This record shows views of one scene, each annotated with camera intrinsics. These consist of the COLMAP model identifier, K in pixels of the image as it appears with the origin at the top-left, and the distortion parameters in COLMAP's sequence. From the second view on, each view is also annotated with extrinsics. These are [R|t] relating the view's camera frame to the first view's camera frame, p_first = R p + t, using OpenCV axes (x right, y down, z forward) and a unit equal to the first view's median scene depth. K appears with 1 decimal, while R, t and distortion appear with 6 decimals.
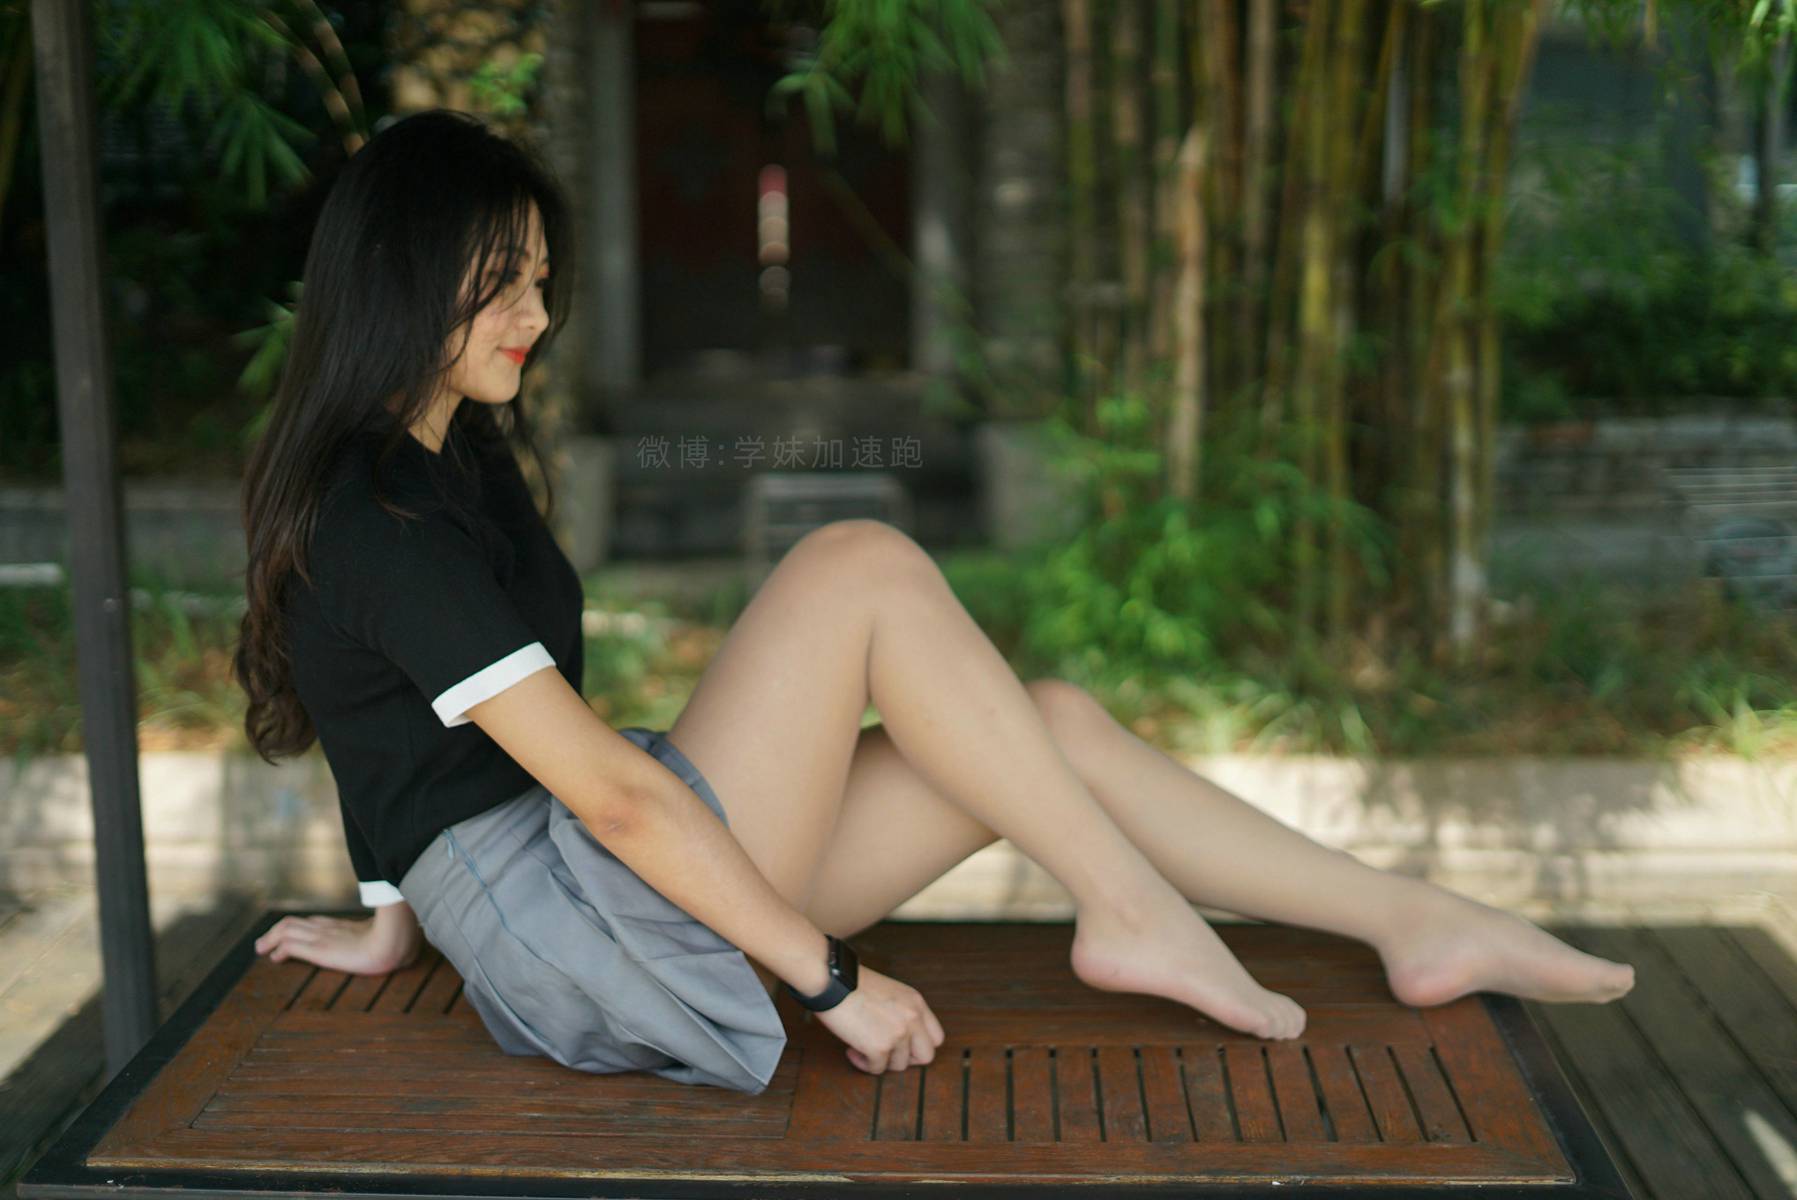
lens RADIAL K [[2673.2, 0, 898.5], [0, 2673.2, 600.0], [0, 0, 1]] dist [-0.029239, -0.029905]
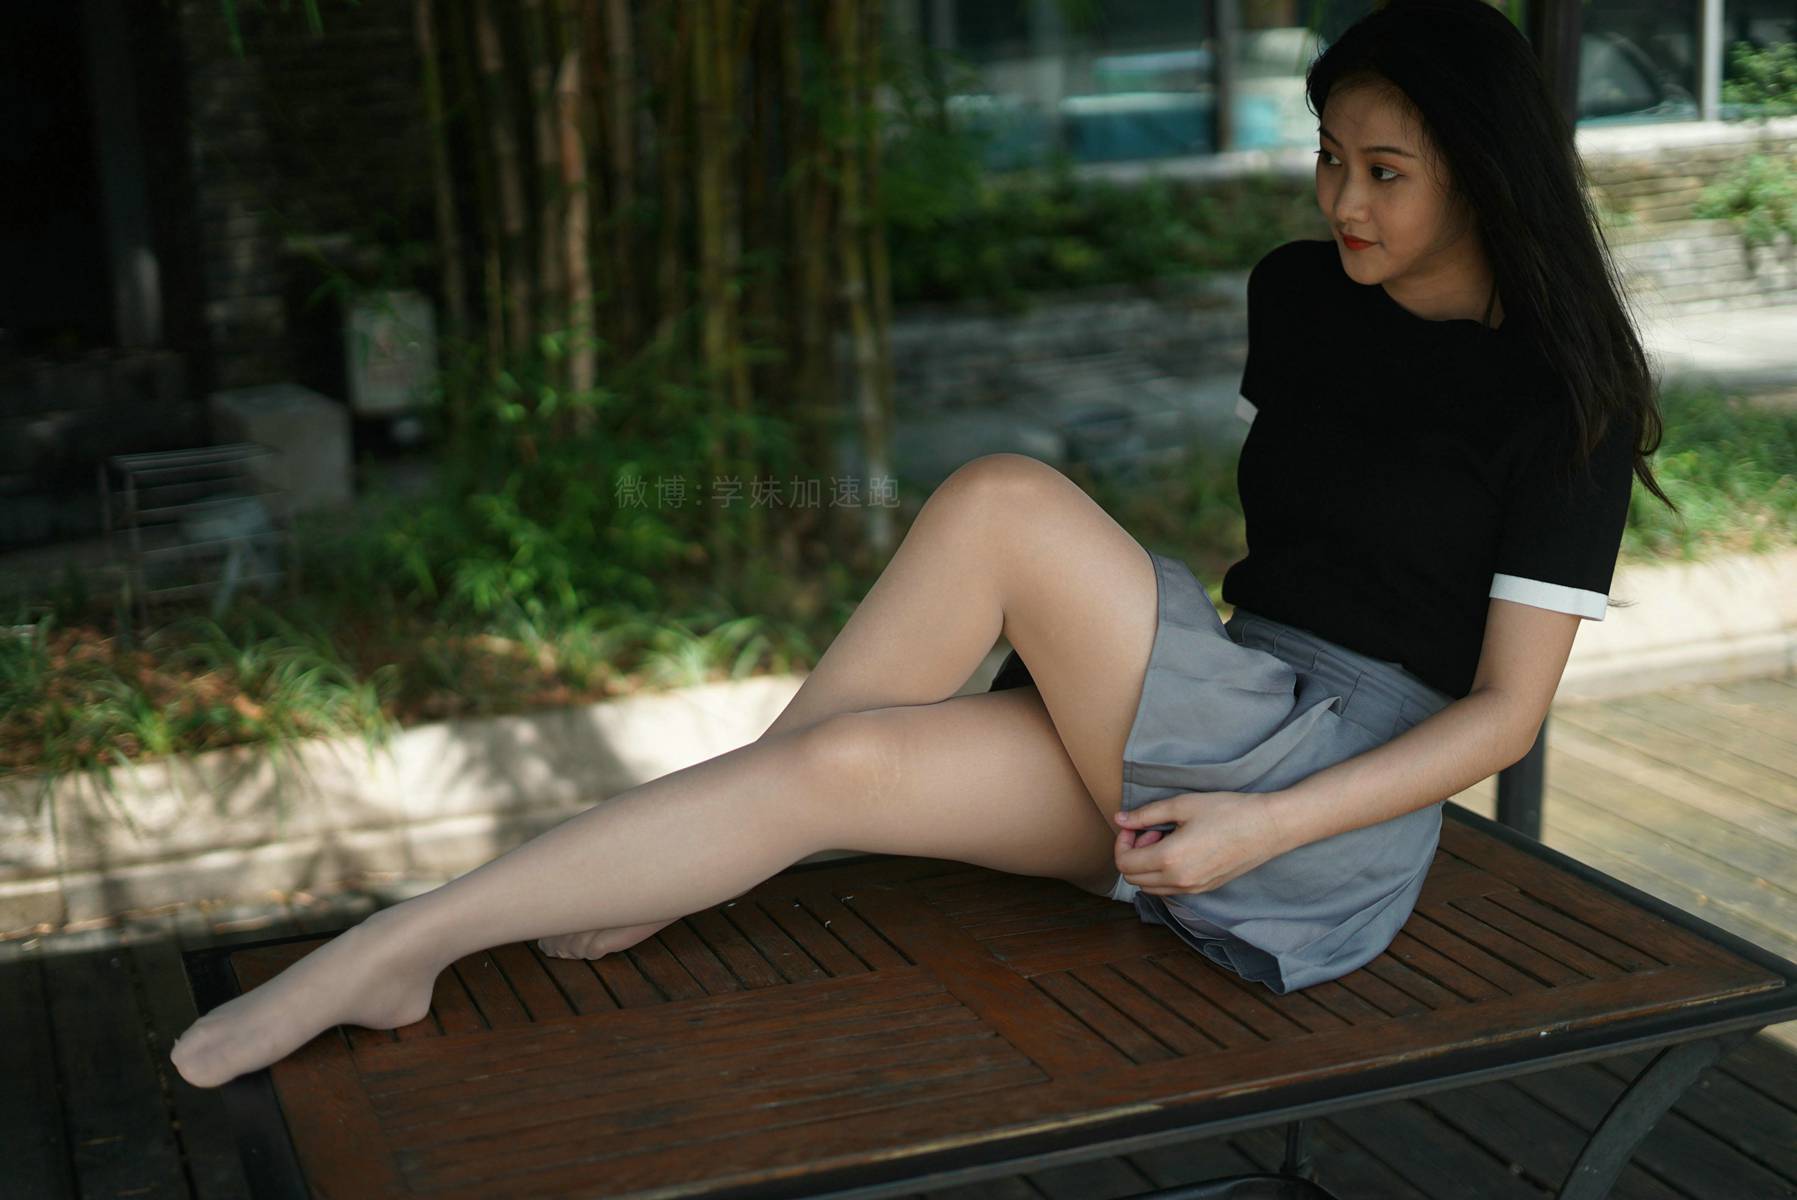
lens RADIAL K [[2680.0, 0, 898.5], [0, 2680.0, 600.0], [0, 0, 1]] dist [0.009594, -0.009488]
pose [[0.926923, -0.113074, 0.357810, -0.171179], [0.106654, 0.993581, 0.037695, -0.003469], [-0.359775, 0.003221, 0.933033, 0.055757]]
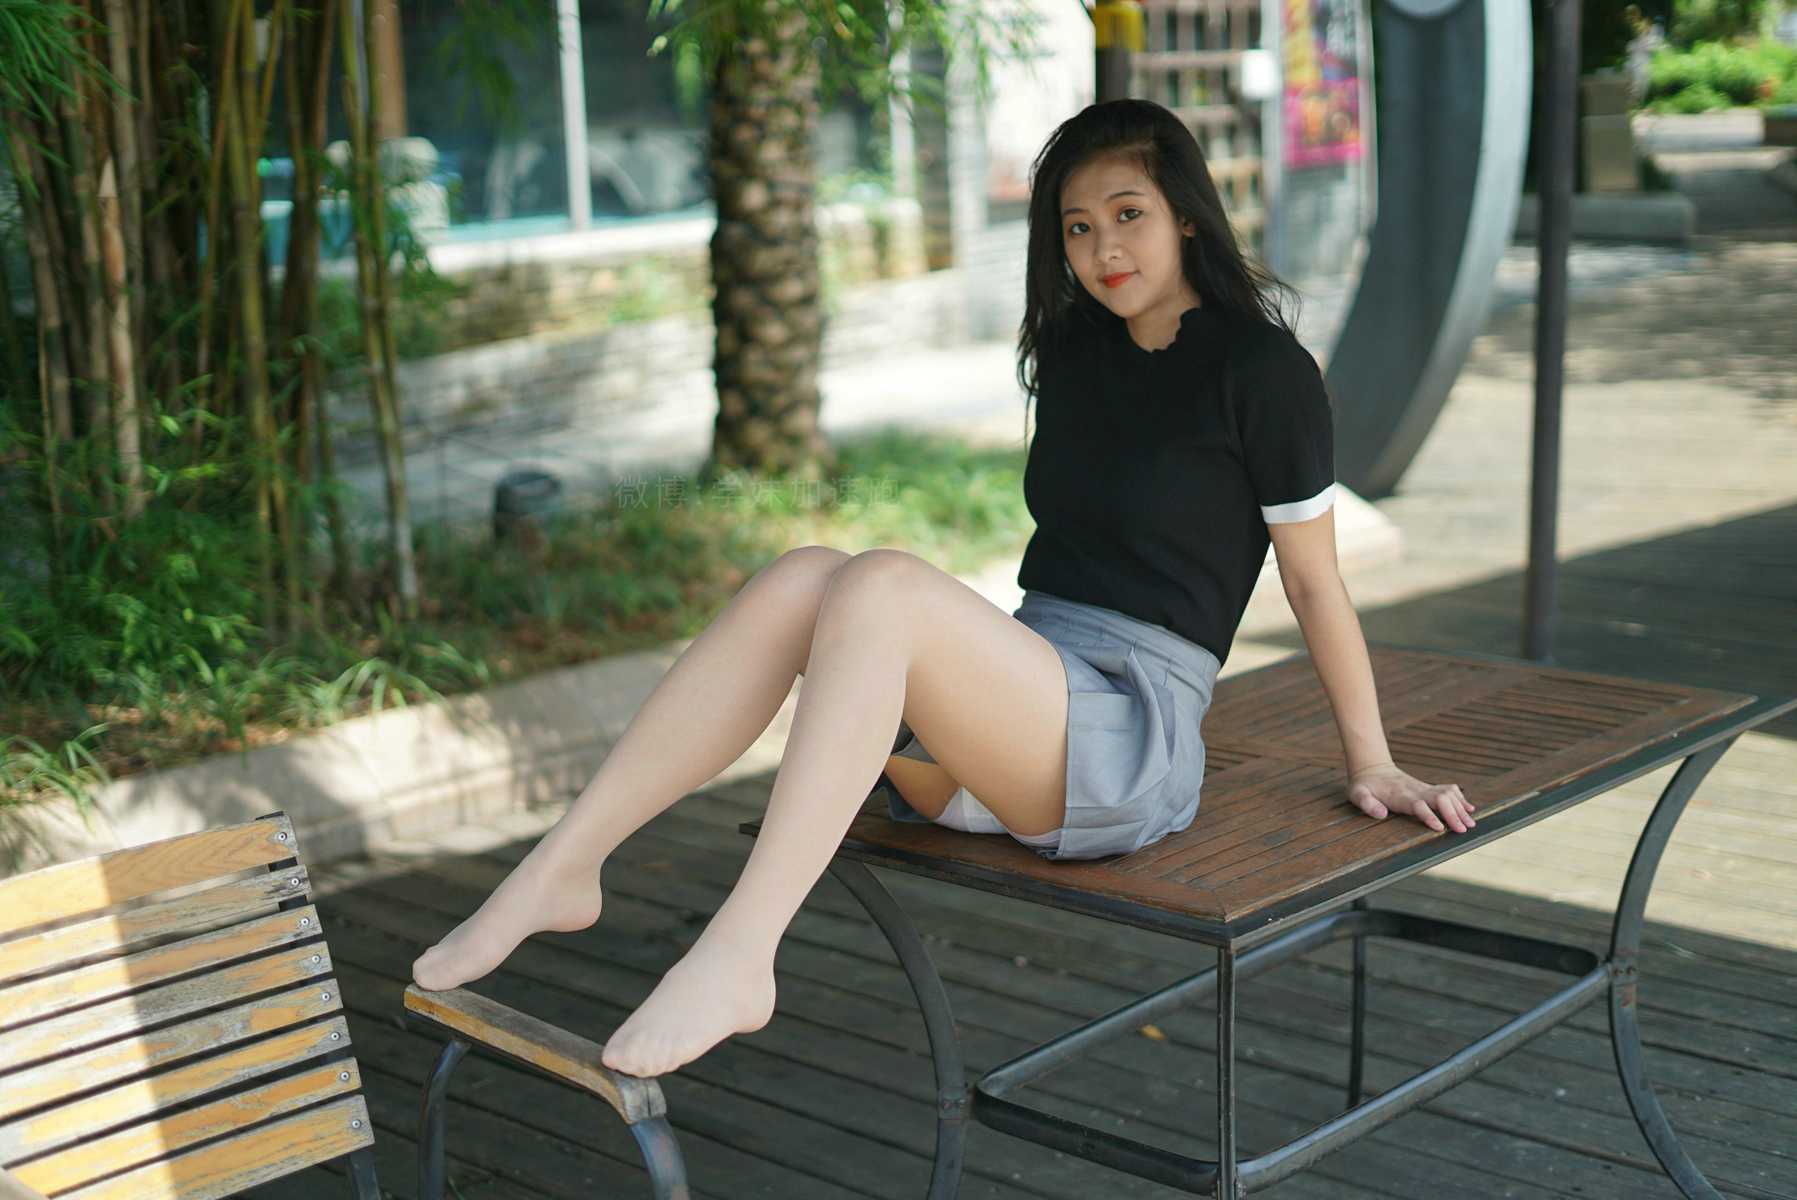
lens RADIAL K [[2649.8, 0, 910.8], [0, 2649.8, 669.6], [0, 0, 1]] dist [-0.054369, -0.076665]
pose [[0.670026, -0.185509, 0.718785, -0.518788], [0.179312, 0.980045, 0.085788, -0.015423], [-0.720356, 0.071407, 0.689919, 0.092763]]
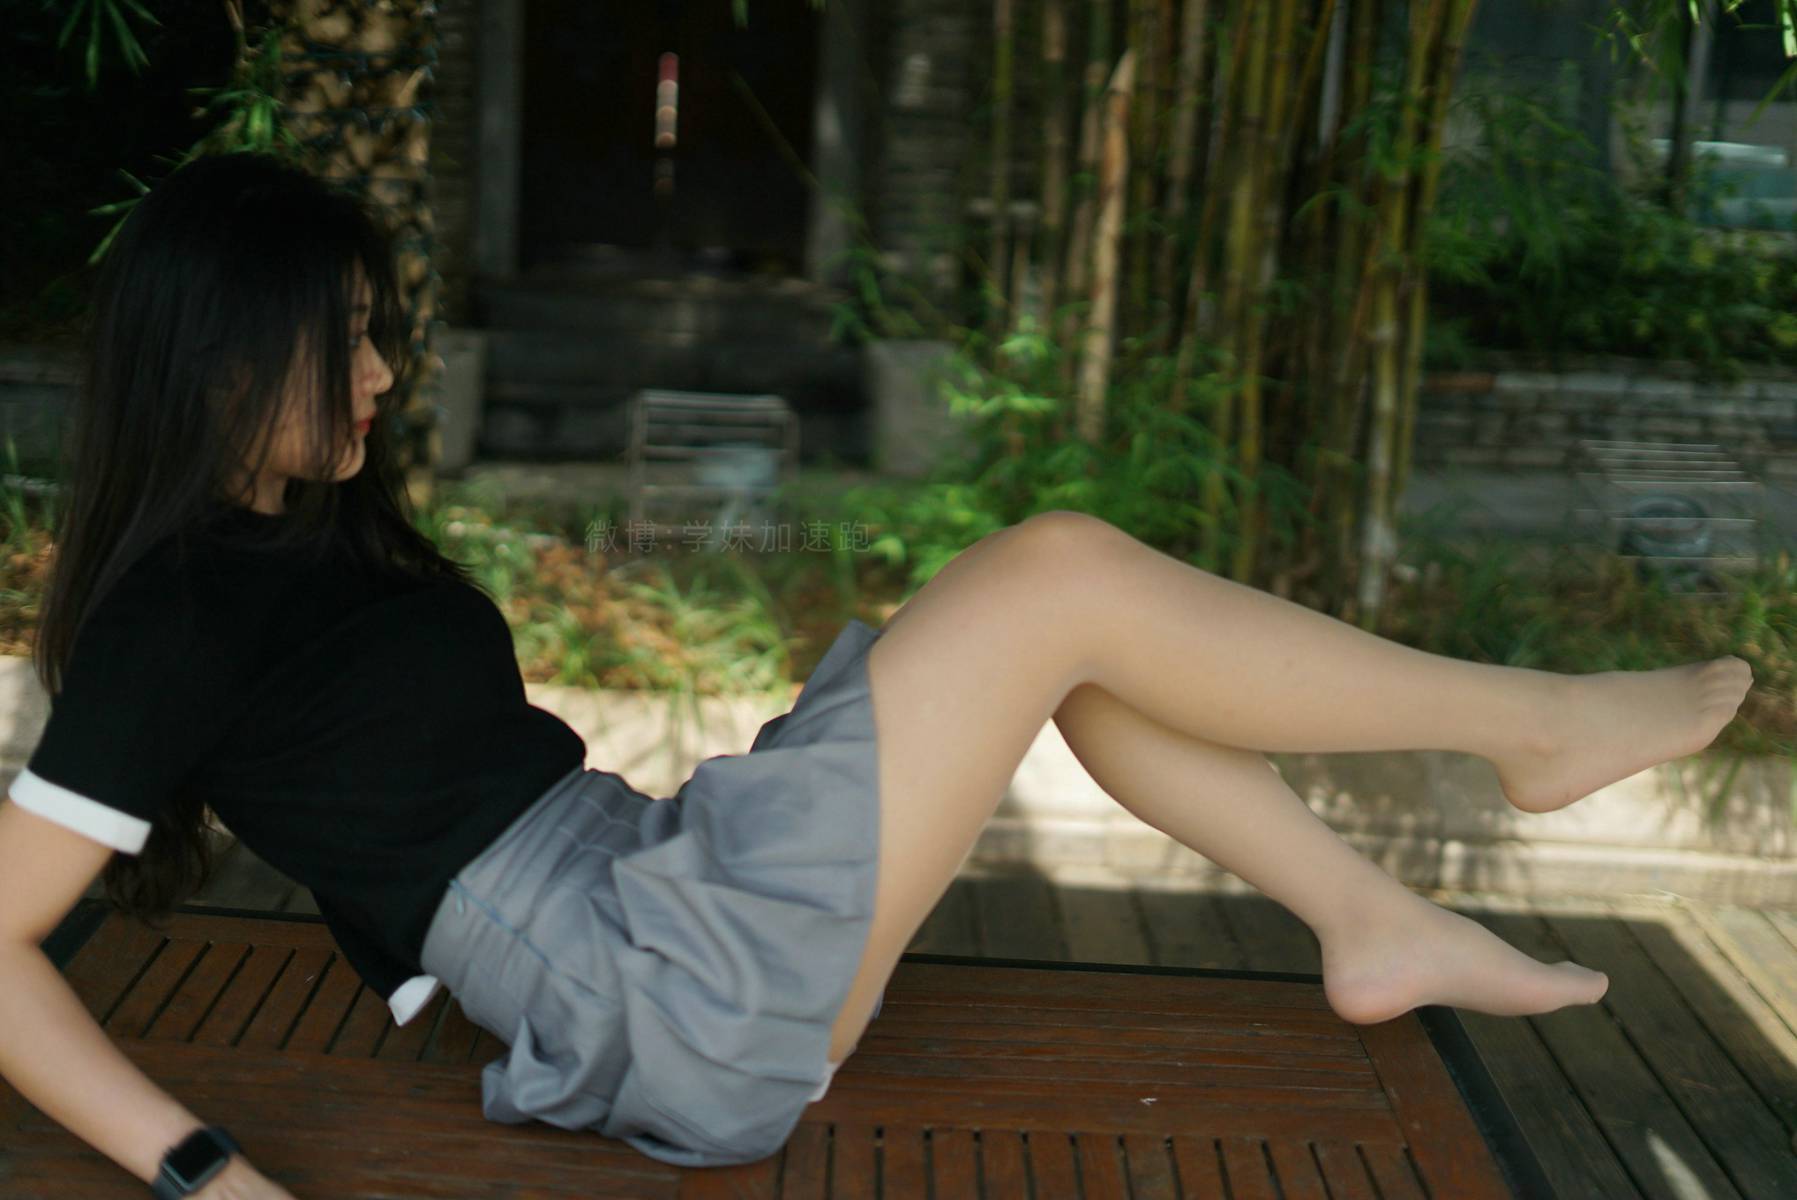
lens RADIAL K [[2649.8, 0, 910.8], [0, 2649.8, 669.6], [0, 0, 1]] dist [-0.054369, -0.076665]
pose [[0.996822, 0.052752, 0.059685, -0.010840], [-0.056607, 0.996288, 0.064854, -0.017085], [-0.056042, -0.068026, 0.996108, 0.068205]]
